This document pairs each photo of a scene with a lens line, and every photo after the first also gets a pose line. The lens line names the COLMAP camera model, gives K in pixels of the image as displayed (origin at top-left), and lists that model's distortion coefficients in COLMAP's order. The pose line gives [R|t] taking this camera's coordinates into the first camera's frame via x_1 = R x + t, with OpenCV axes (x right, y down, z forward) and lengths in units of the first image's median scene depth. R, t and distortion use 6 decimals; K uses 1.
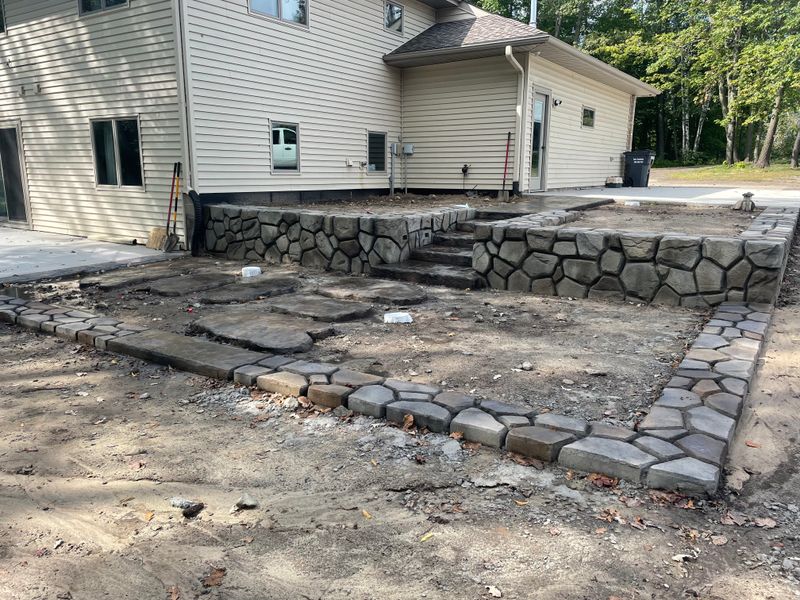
lens RADIAL K [[590.3, 0, 402.1], [0, 590.3, 290.7], [0, 0, 1]] dist [0.089067, -0.118325]
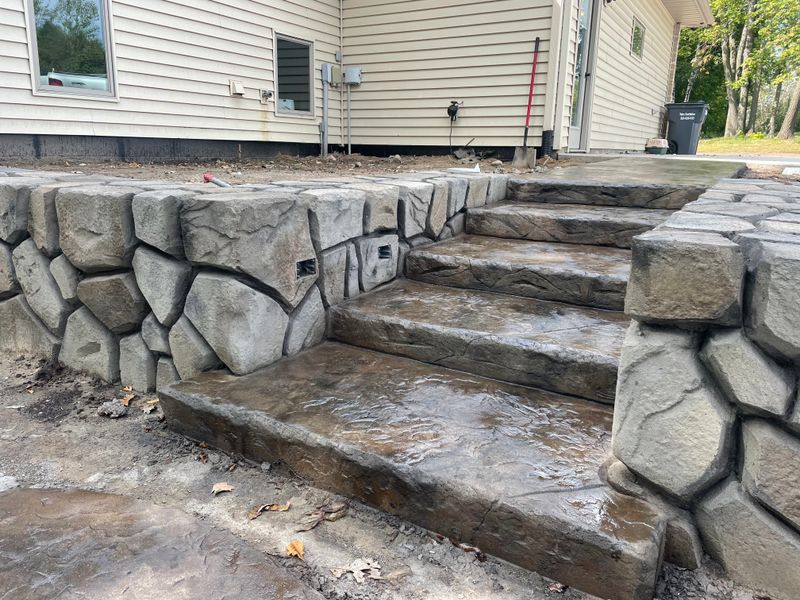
lens RADIAL K [[590.3, 0, 402.1], [0, 590.3, 290.7], [0, 0, 1]] dist [0.089067, -0.118325]
pose [[0.997580, -0.002777, 0.069477, 0.019630], [0.000205, 0.999315, 0.037000, -0.057214], [-0.069532, -0.036896, 0.996897, 0.457074]]
